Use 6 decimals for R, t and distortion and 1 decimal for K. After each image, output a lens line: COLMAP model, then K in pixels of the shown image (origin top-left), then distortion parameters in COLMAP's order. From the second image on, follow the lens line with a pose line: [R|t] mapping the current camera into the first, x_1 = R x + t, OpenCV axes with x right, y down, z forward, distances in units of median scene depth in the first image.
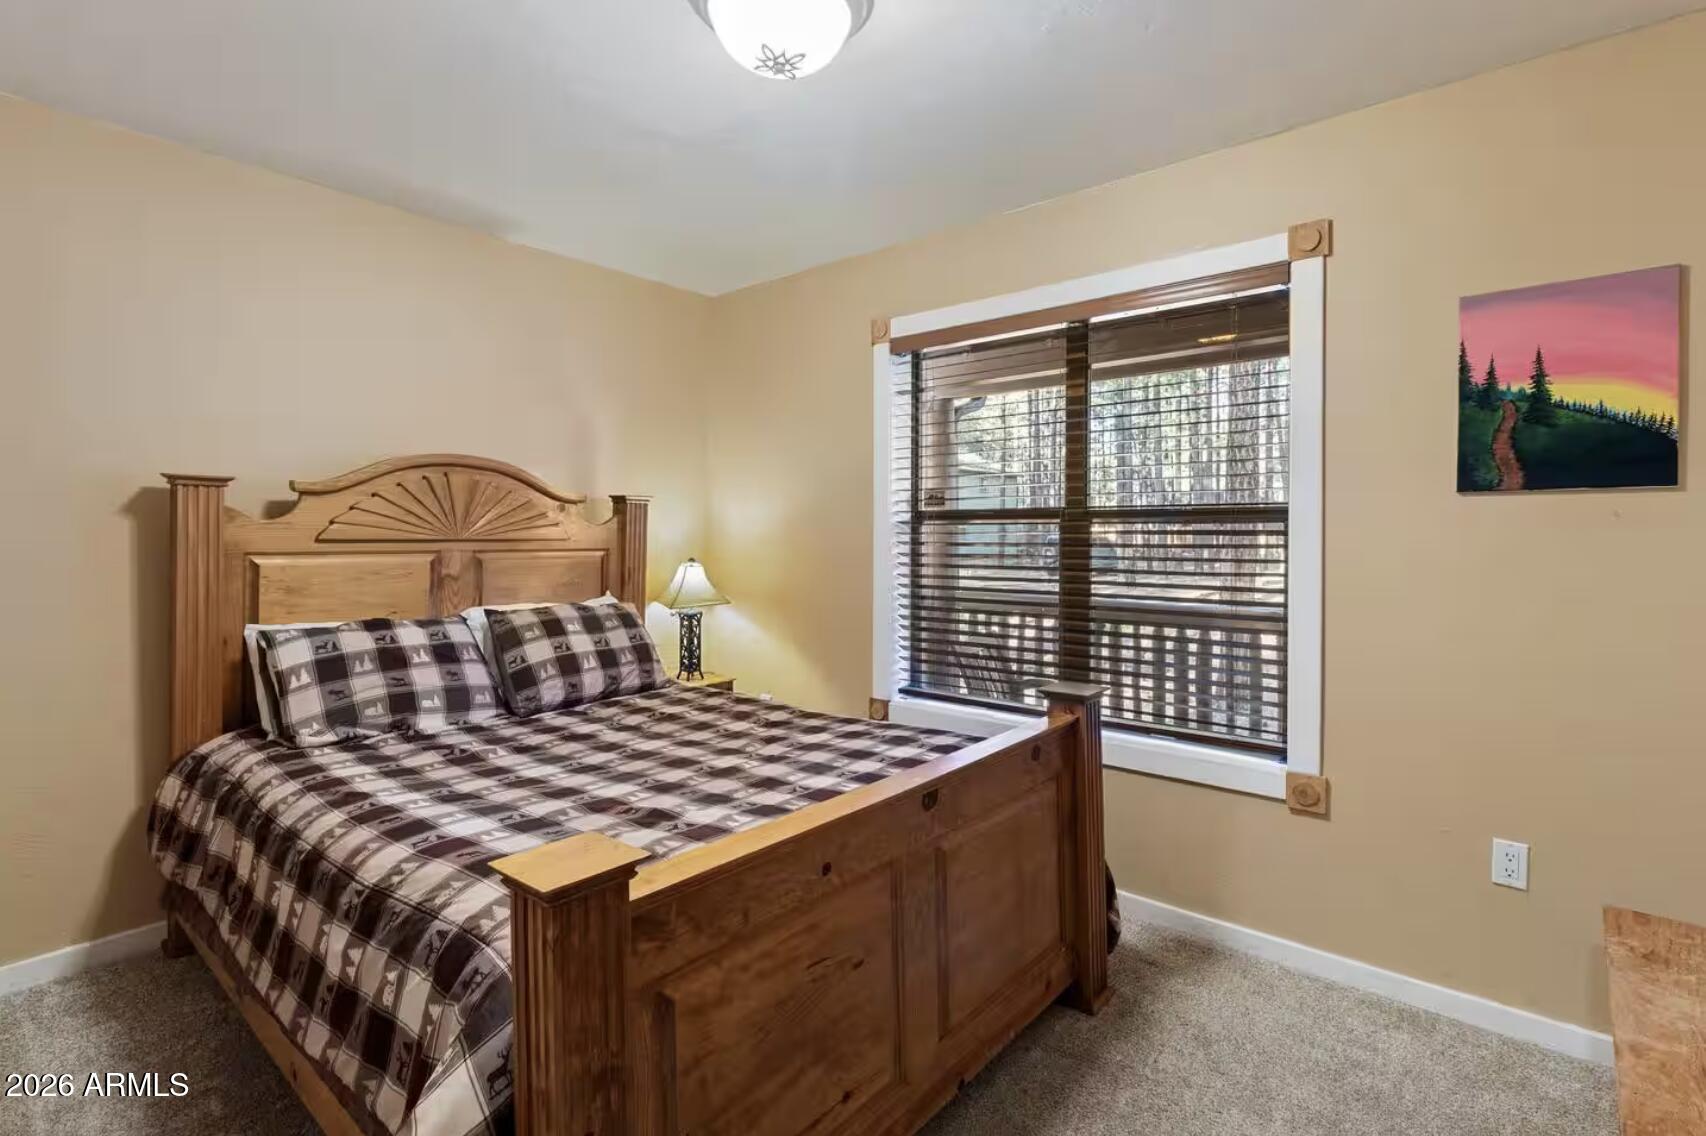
lens RADIAL K [[801.7, 0, 868.5], [0, 801.7, 522.5], [0, 0, 1]] dist [0.002529, -0.000002]
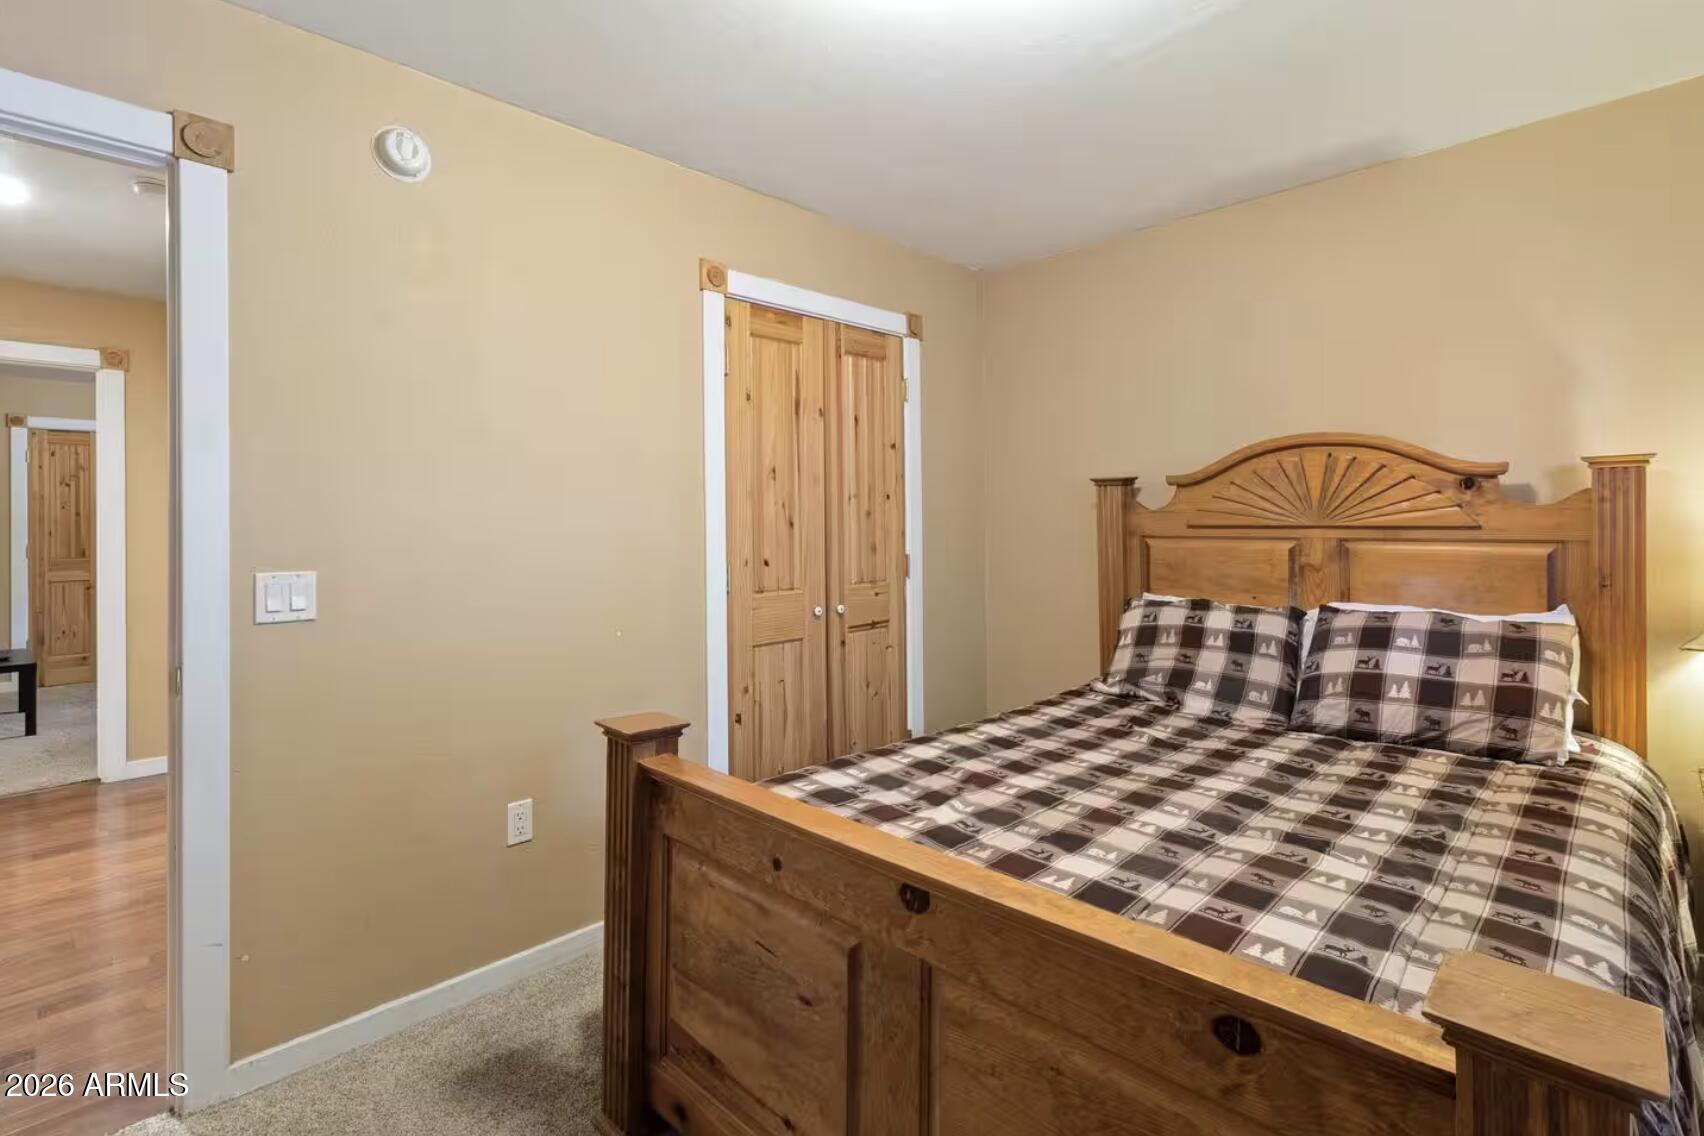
lens RADIAL K [[800.7, 0, 867.5], [0, 800.7, 522.6], [0, 0, 1]] dist [0.002529, -0.000002]
pose [[-0.074922, -0.001760, -0.997188, 0.444350], [0.019034, 0.999814, -0.003194, 0.011170], [0.997008, -0.019220, -0.074875, 0.582467]]
